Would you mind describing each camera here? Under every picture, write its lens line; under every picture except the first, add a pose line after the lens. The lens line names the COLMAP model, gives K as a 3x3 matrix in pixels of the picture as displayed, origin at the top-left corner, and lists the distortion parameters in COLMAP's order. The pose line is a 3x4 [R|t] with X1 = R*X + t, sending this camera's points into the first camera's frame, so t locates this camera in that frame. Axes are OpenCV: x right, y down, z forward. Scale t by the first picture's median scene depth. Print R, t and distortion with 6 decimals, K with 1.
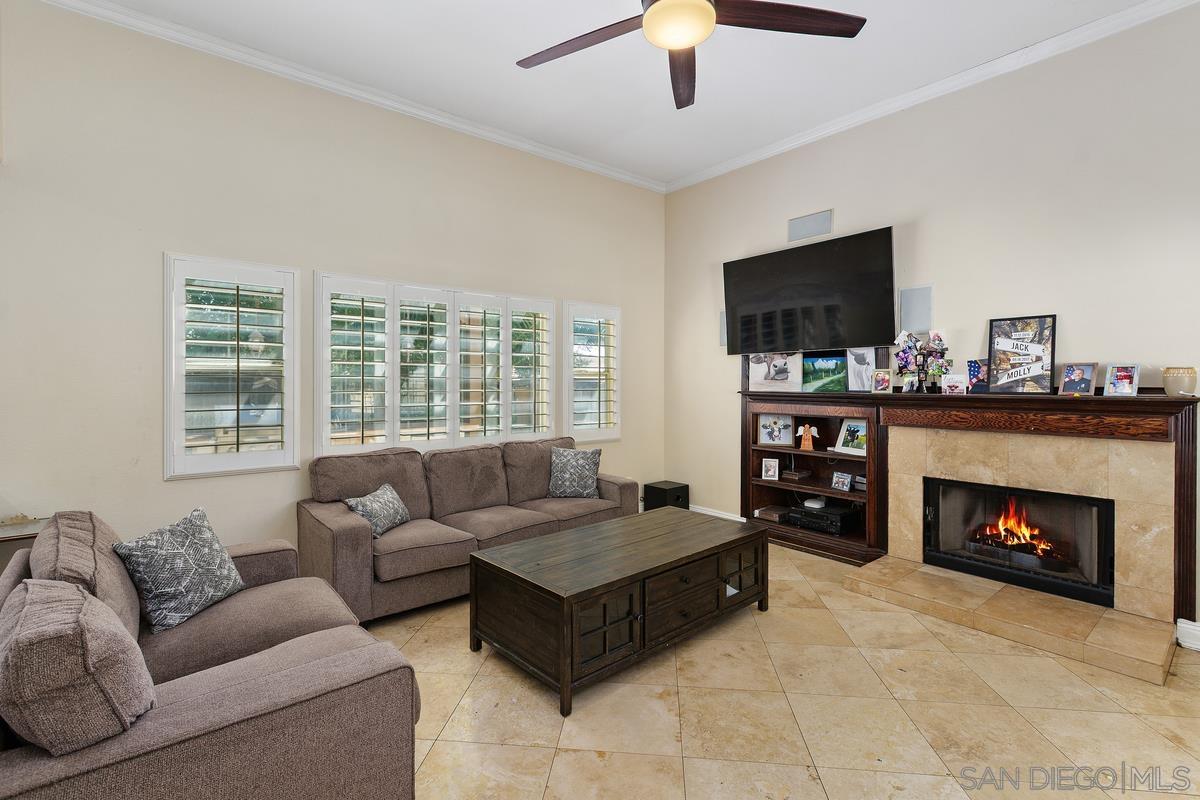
lens RADIAL K [[544.6, 0, 597.5], [0, 544.6, 382.3], [0, 0, 1]] dist [0.003846, -0.000163]
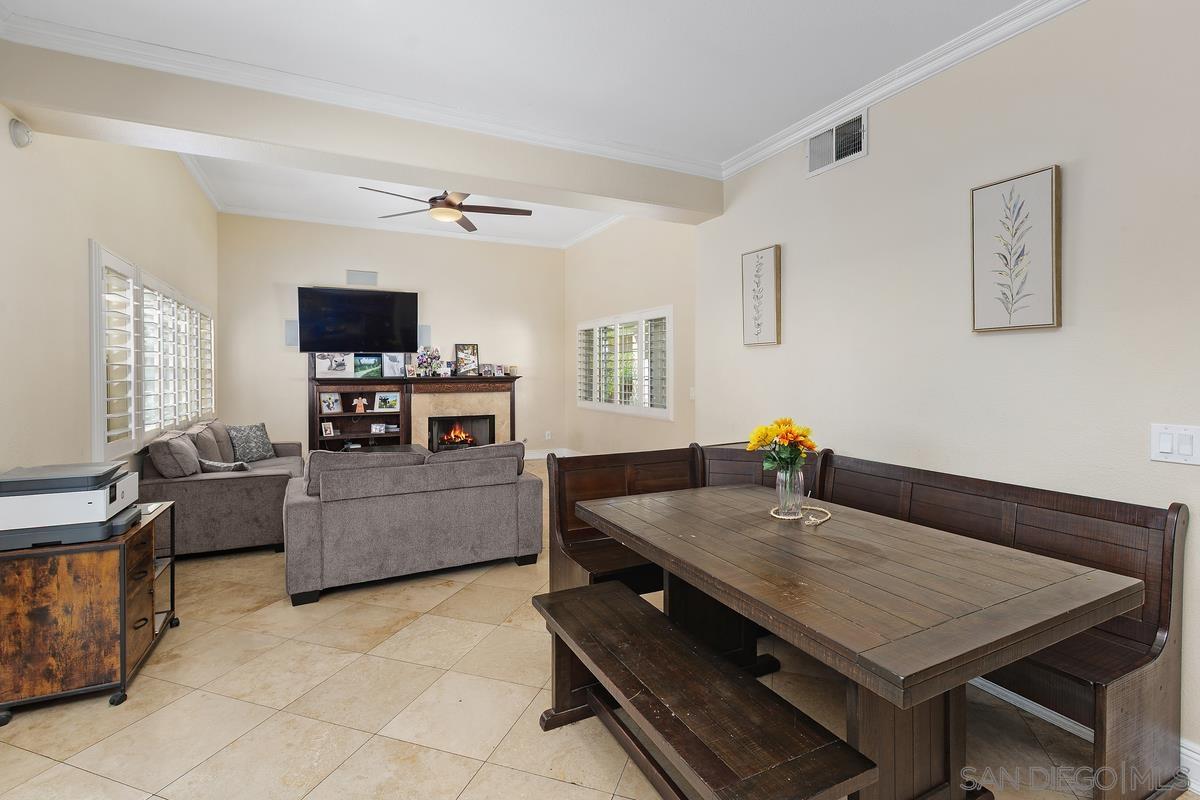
lens RADIAL K [[544.6, 0, 592.2], [0, 544.6, 372.8], [0, 0, 1]] dist [0.003846, -0.000163]
pose [[0.235714, -0.003479, 0.971816, -1.146536], [0.003974, 0.999989, 0.002616, 0.002152], [-0.971814, 0.003246, 0.235725, -0.082147]]
